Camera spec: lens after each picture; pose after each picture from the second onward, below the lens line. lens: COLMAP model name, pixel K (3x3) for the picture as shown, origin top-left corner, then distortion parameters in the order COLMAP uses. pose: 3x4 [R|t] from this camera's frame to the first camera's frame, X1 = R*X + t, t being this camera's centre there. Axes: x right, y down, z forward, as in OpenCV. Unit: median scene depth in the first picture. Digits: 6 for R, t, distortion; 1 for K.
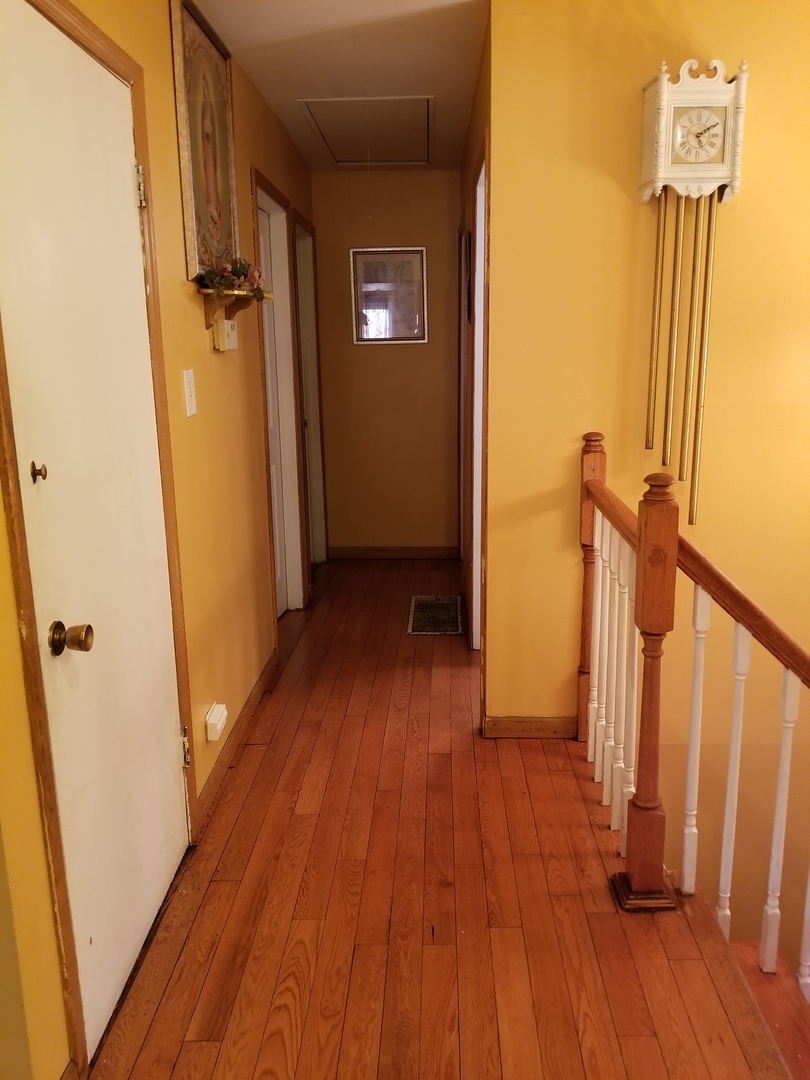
lens RADIAL K [[838.0, 0, 405.0], [0, 838.0, 540.0], [0, 0, 1]] dist [-0.001031, -0.016663]
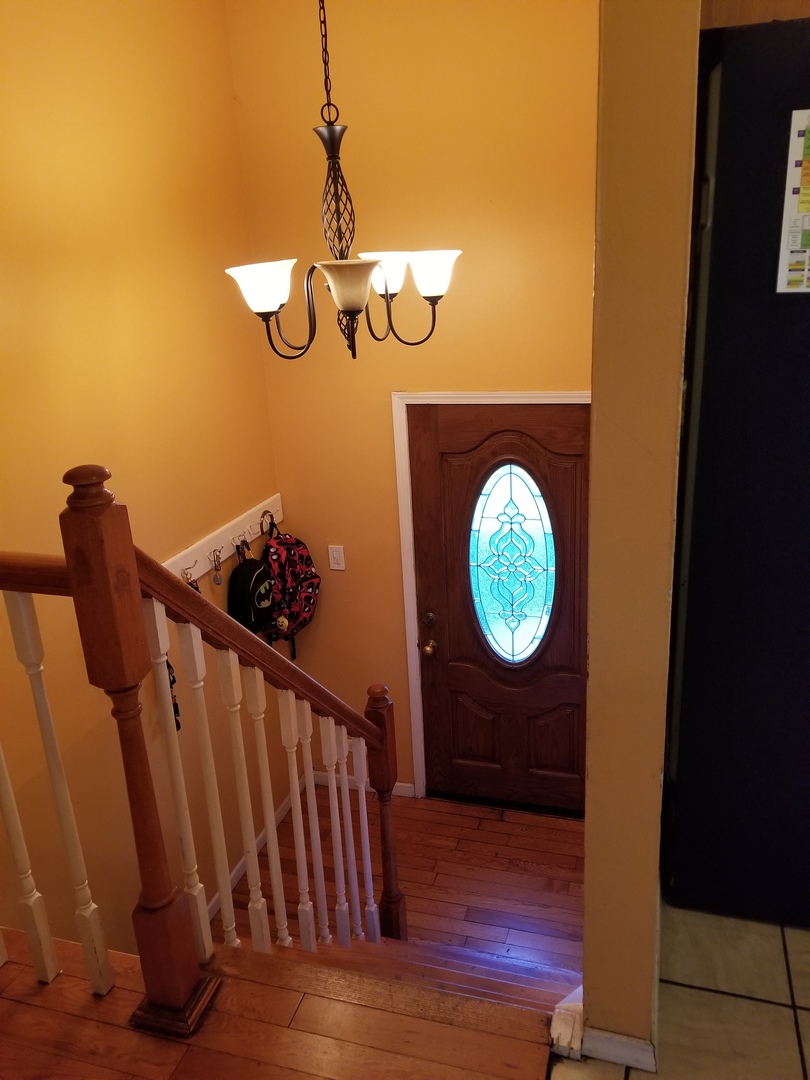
lens RADIAL K [[838.0, 0, 405.0], [0, 838.0, 540.0], [0, 0, 1]] dist [-0.001031, -0.016663]
pose [[0.240589, -0.300465, 0.922950, -0.256105], [0.262252, 0.935638, 0.236233, -0.105710], [-0.934527, 0.185210, 0.303902, 0.512380]]
